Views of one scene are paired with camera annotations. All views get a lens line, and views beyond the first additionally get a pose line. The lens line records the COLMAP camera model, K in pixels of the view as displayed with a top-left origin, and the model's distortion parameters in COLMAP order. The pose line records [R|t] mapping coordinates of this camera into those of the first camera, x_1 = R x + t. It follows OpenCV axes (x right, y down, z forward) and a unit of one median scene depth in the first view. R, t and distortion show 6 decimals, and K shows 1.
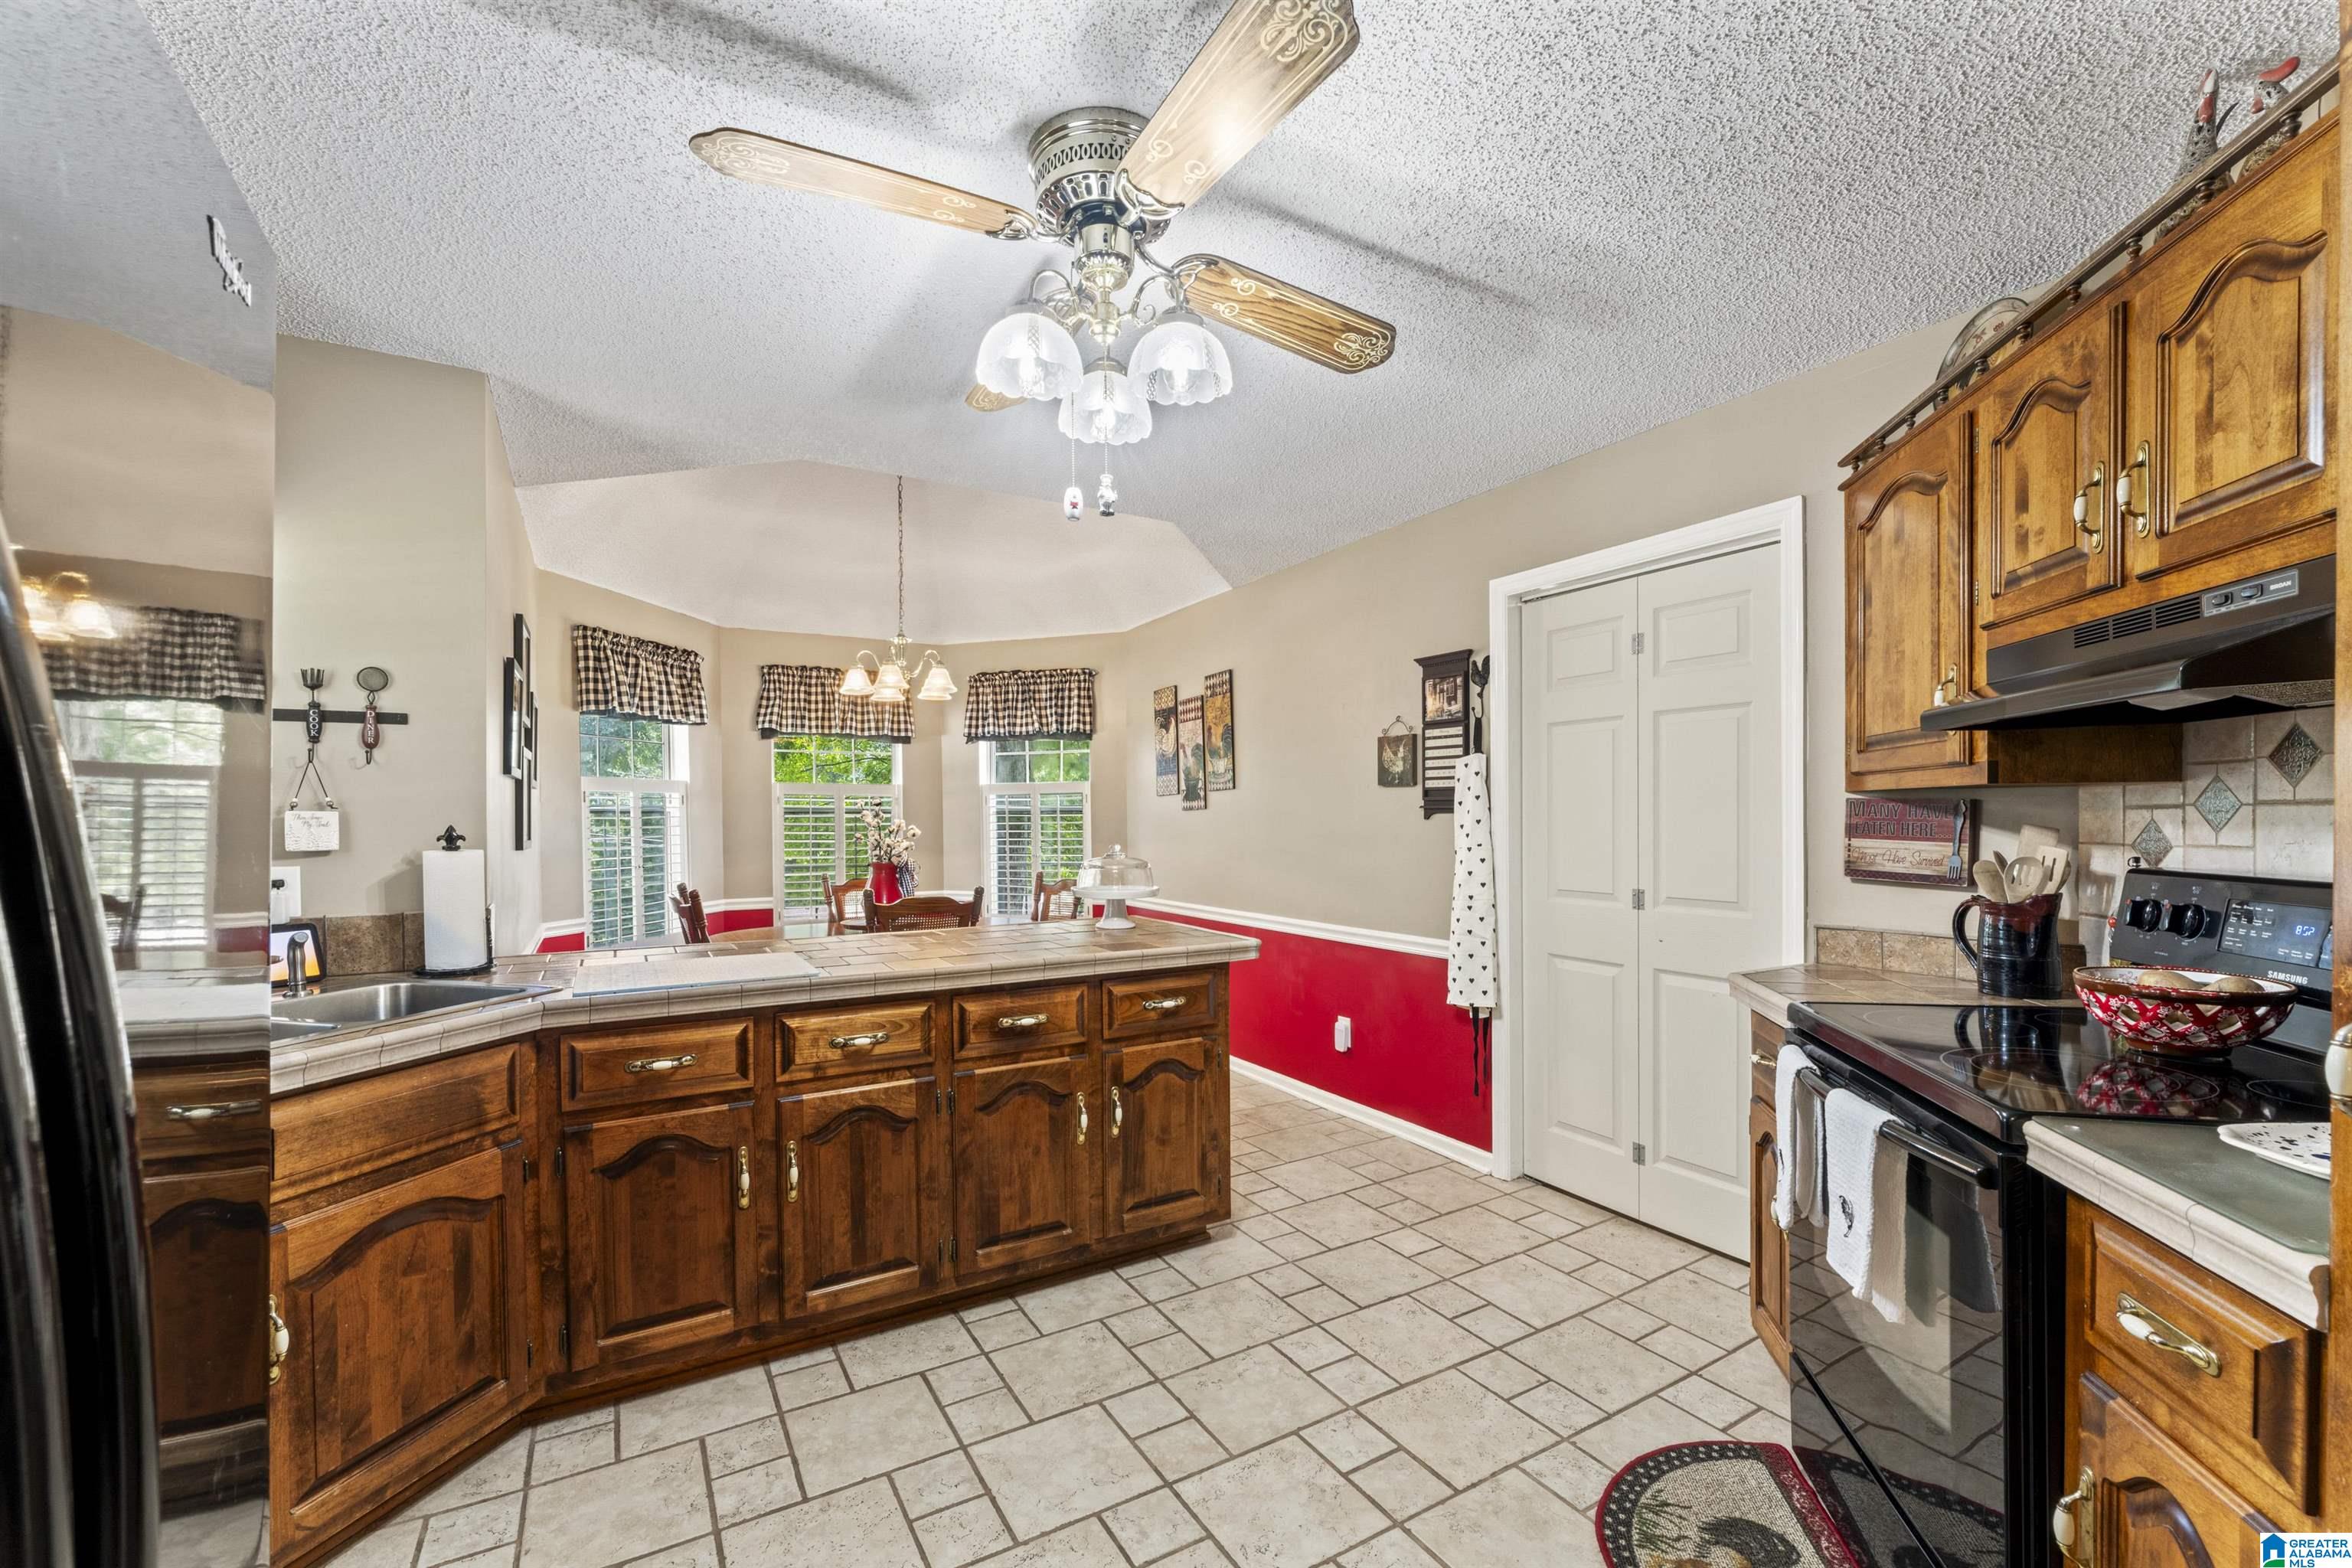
lens RADIAL K [[960.0, 0, 1171.0], [0, 960.0, 822.8], [0, 0, 1]] dist [0.000794, 0.000161]
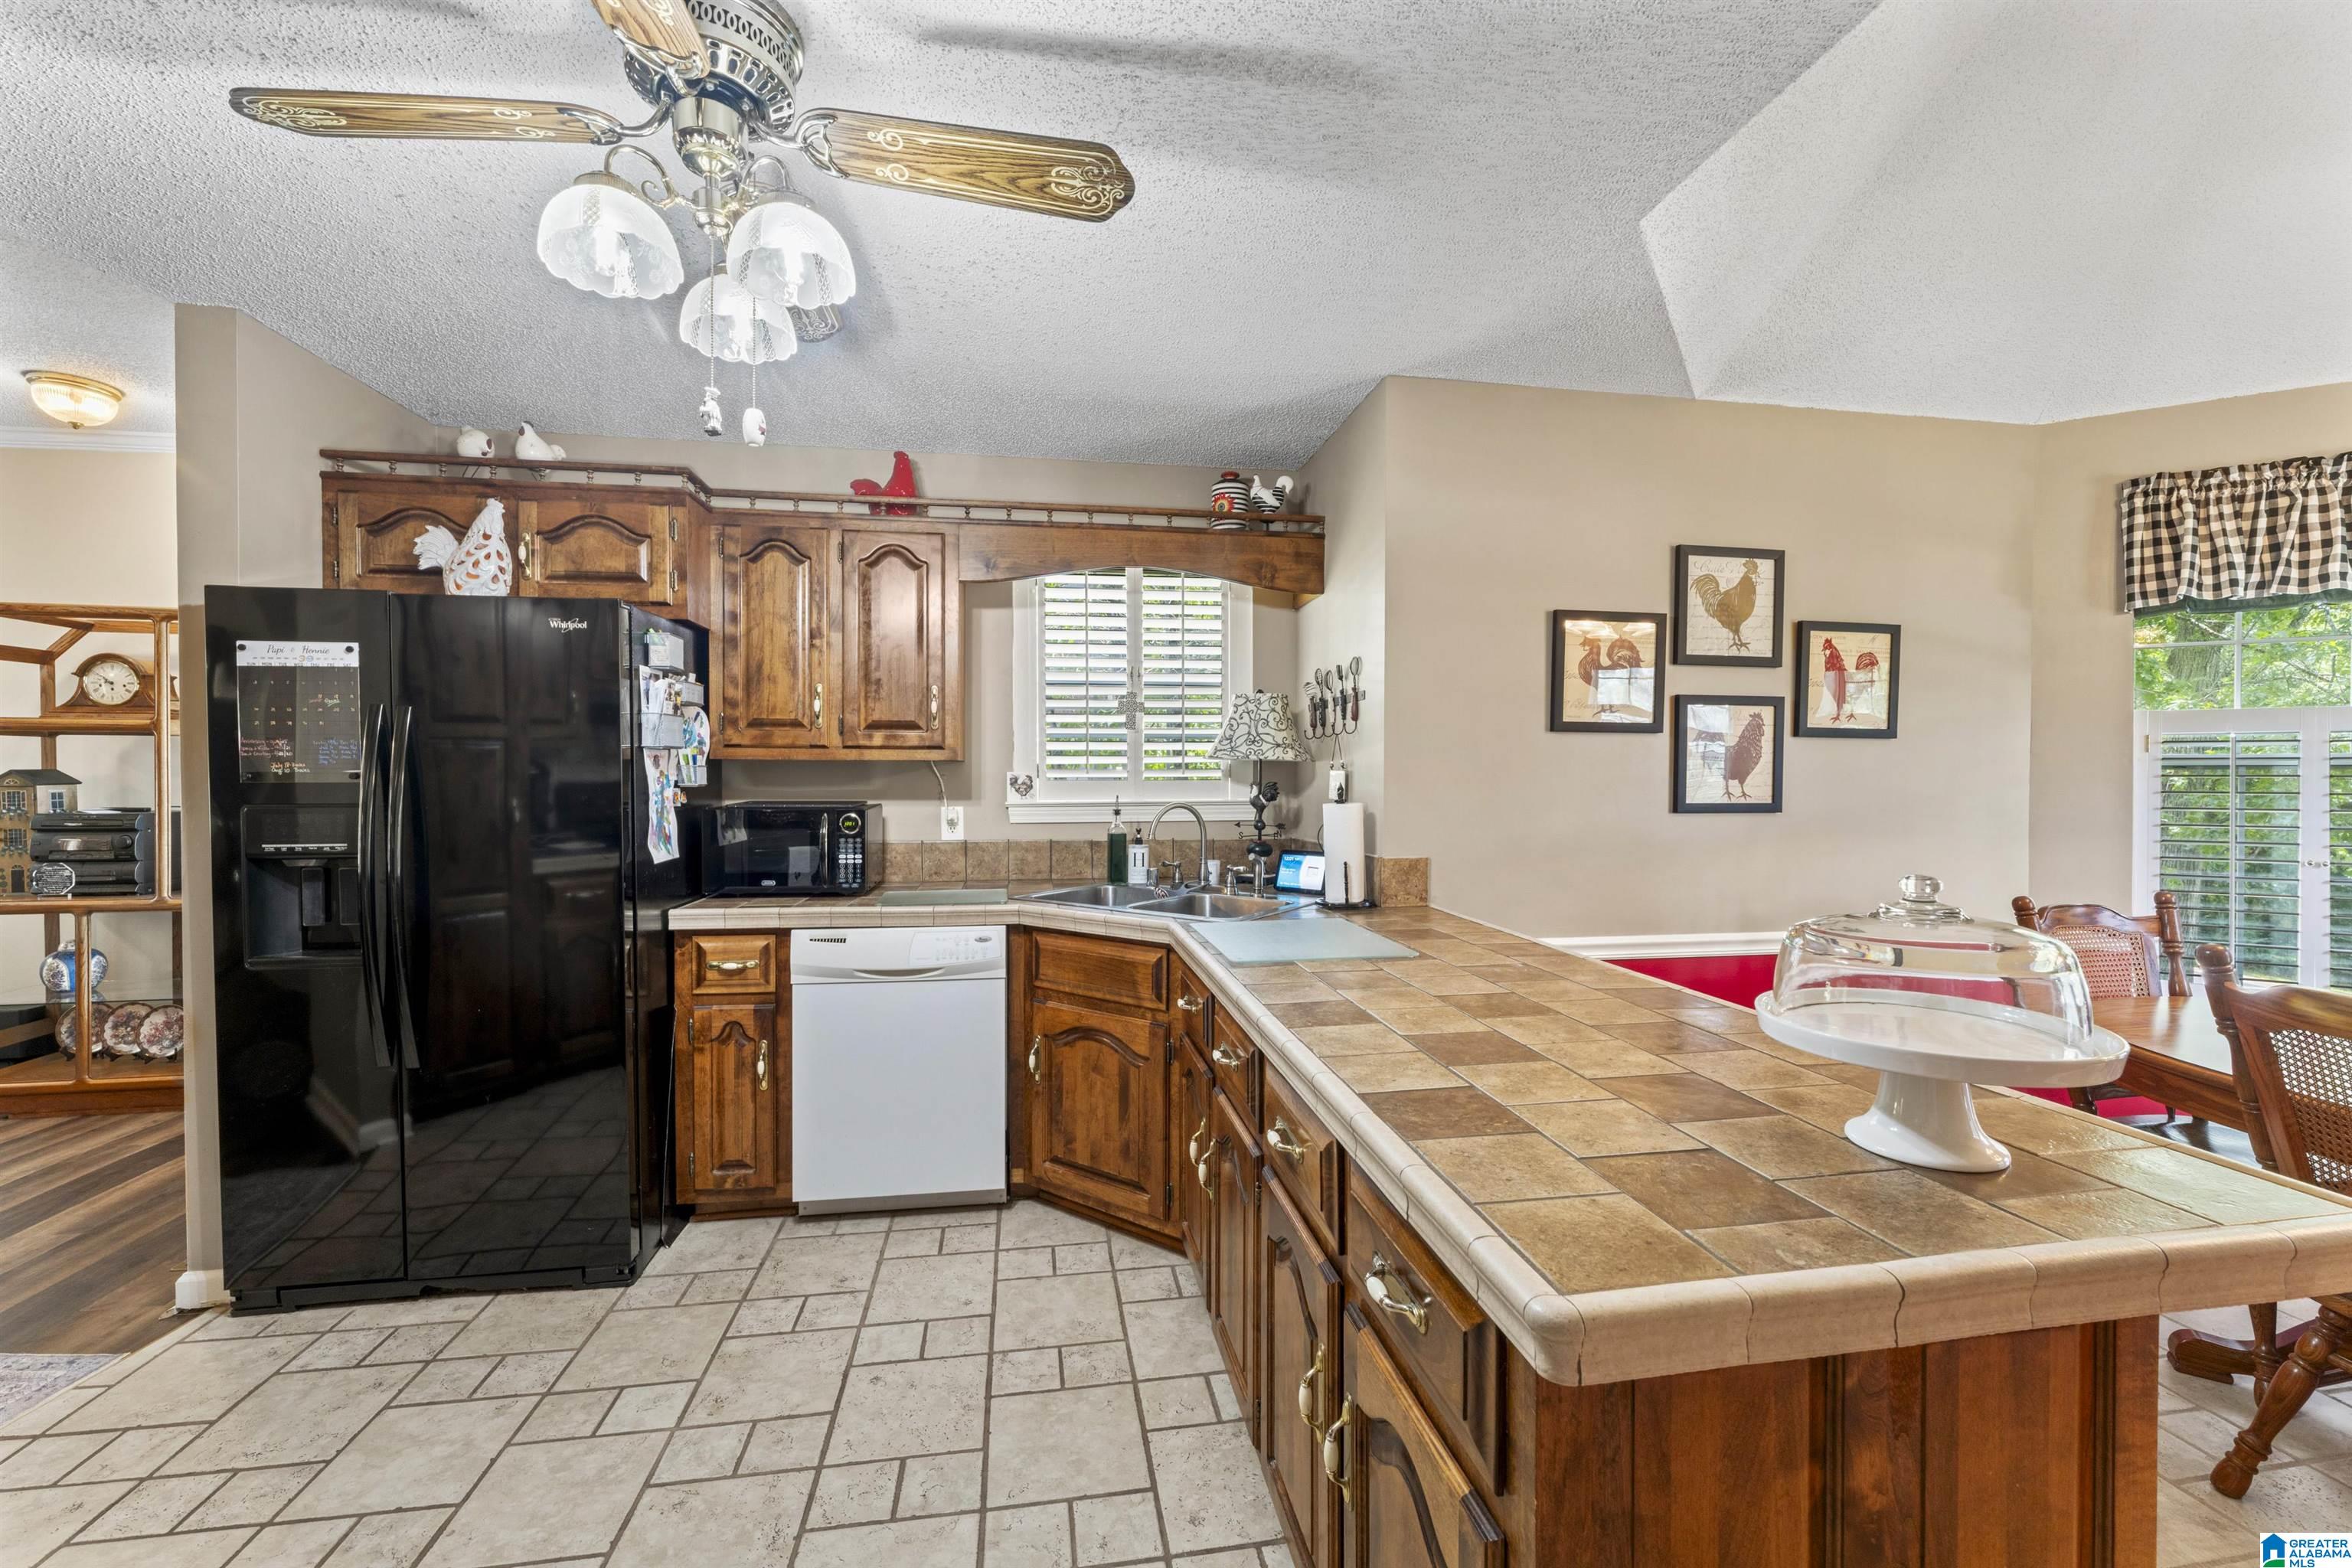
lens RADIAL K [[952.2, 0, 1176.0], [0, 952.2, 784.0], [0, 0, 1]] dist [-0.002021, 0.000545]
pose [[-0.358027, 0.014132, -0.933604, 0.380845], [-0.005392, 0.999837, 0.017202, -0.012818], [0.933696, 0.011193, -0.357892, 1.089621]]
